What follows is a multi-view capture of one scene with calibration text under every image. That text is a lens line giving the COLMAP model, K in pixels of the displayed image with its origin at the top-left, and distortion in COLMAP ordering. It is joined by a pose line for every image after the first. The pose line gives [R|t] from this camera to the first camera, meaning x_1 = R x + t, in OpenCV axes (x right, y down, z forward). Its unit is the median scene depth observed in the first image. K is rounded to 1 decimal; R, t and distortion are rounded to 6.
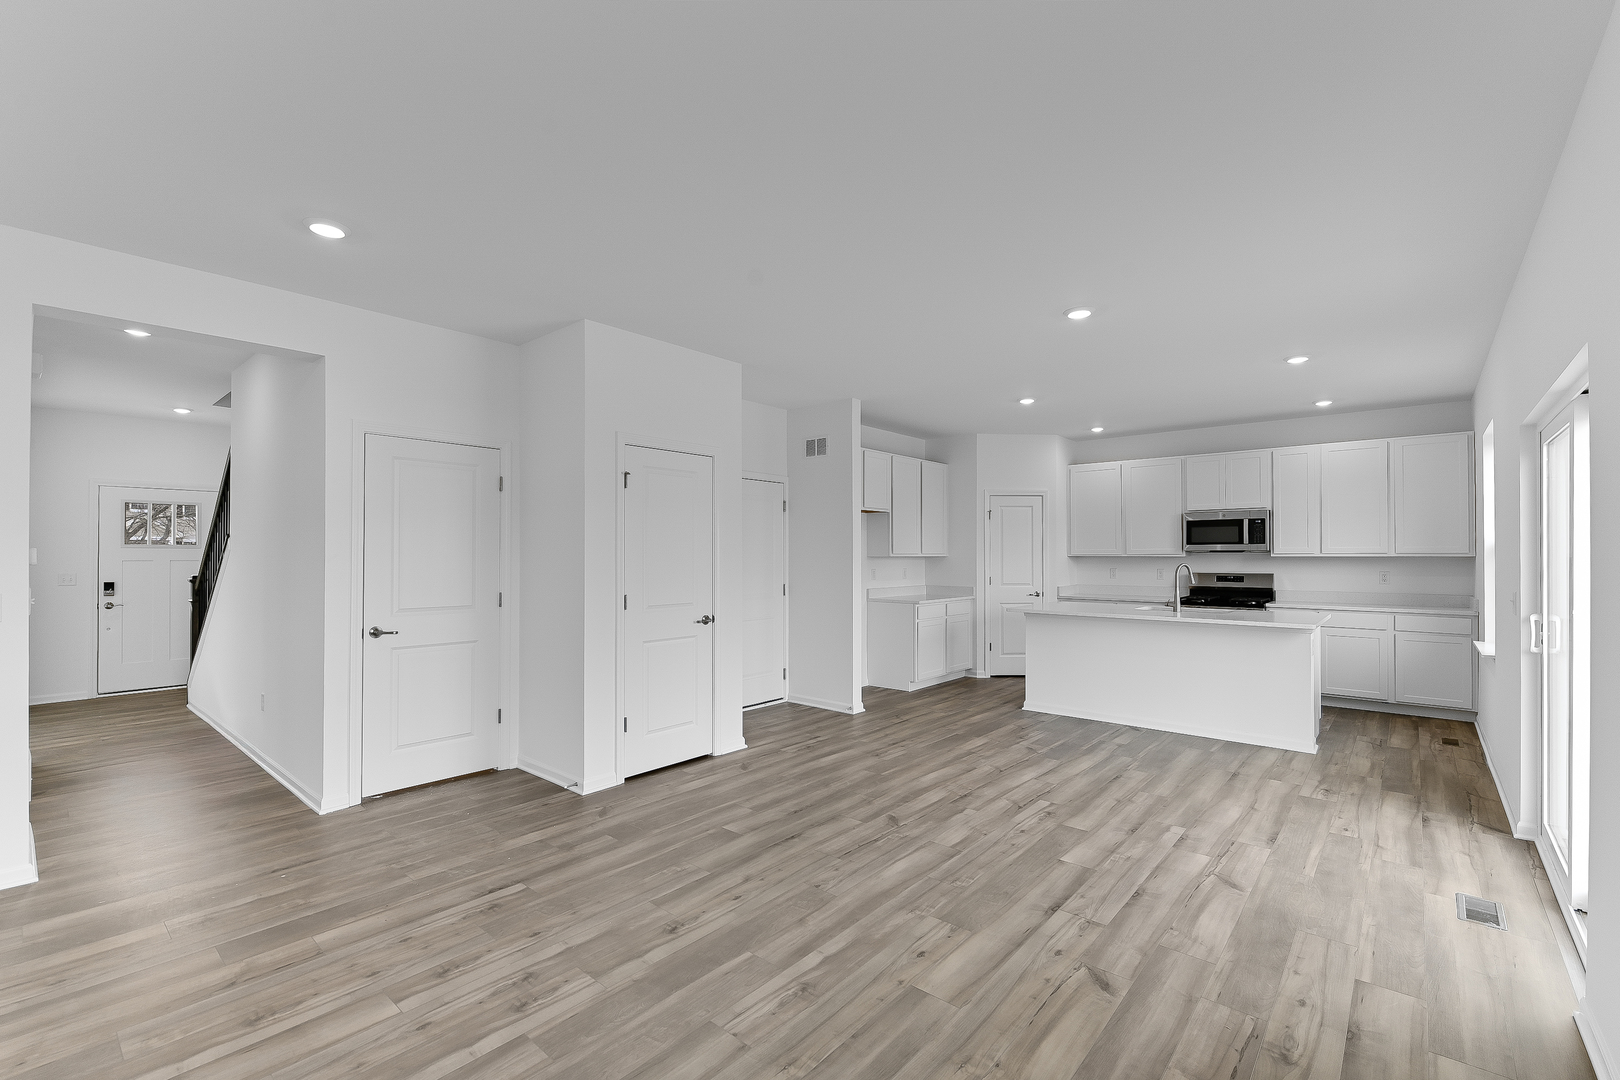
lens RADIAL K [[724.3, 0, 776.6], [0, 724.3, 543.1], [0, 0, 1]] dist [0.000392, 0.000241]
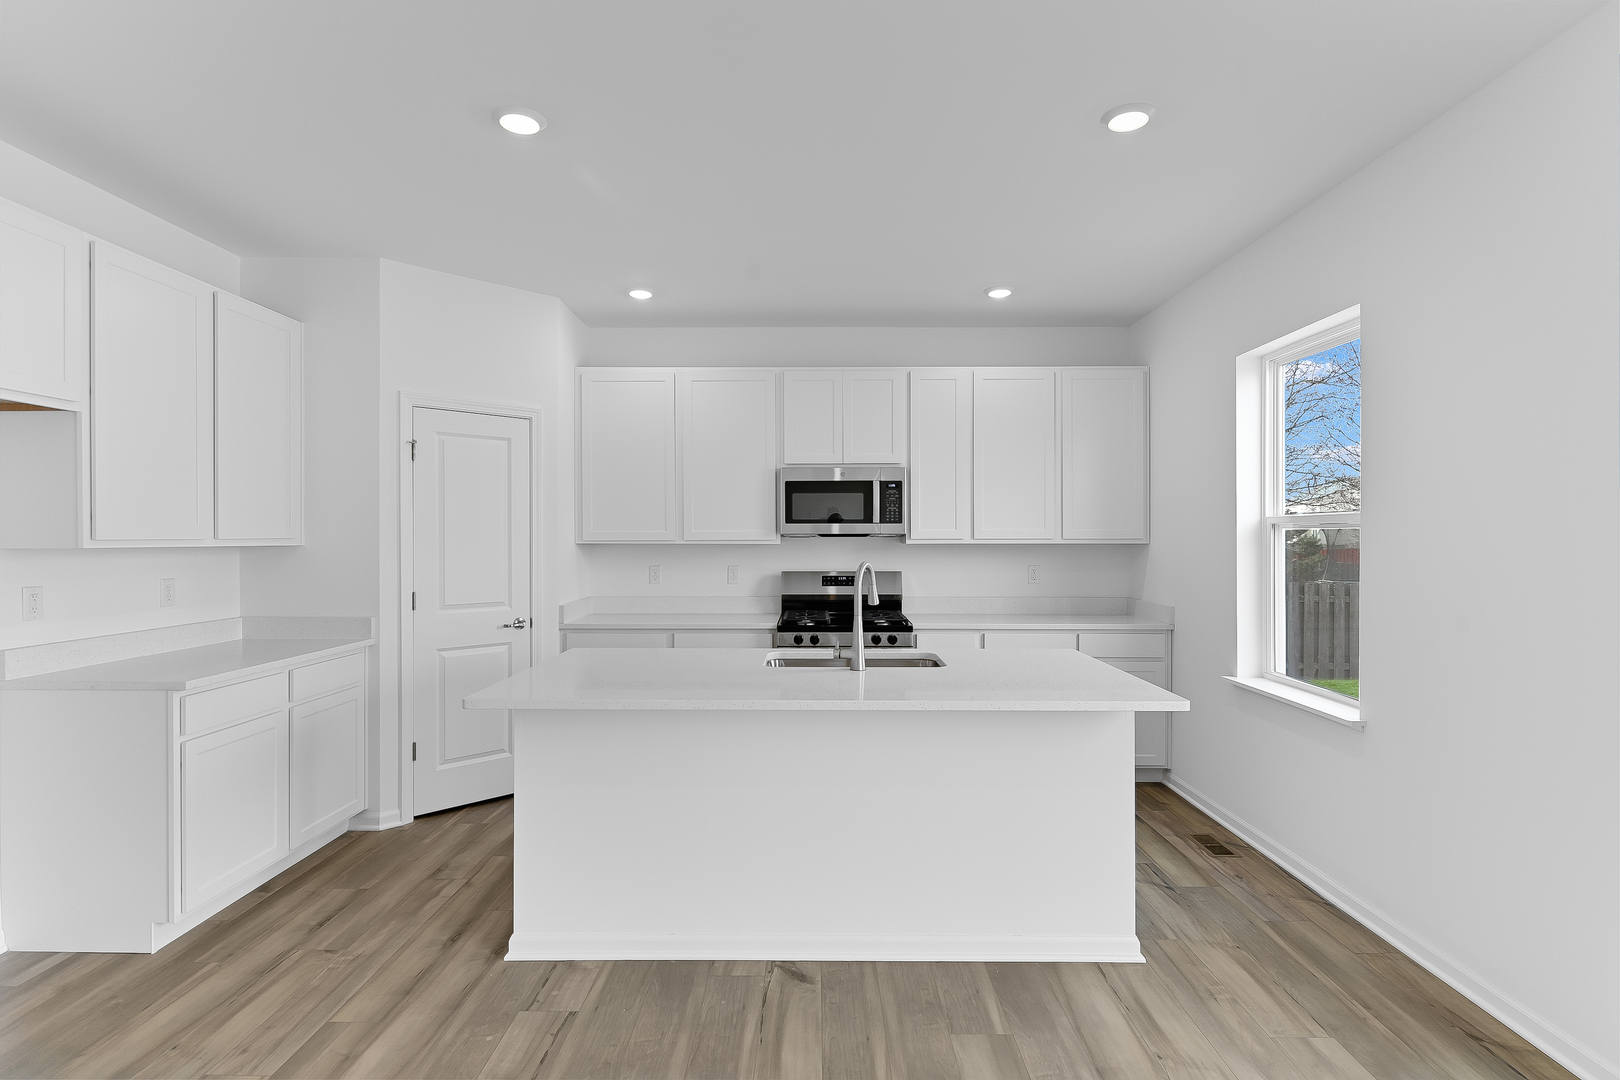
lens RADIAL K [[724.3, 0, 776.6], [0, 724.3, 543.1], [0, 0, 1]] dist [0.000392, 0.000241]
pose [[0.733737, -0.003987, 0.679422, 0.174870], [-0.011167, 0.999777, 0.017926, 0.007608], [-0.679342, -0.020740, 0.733528, 0.585373]]
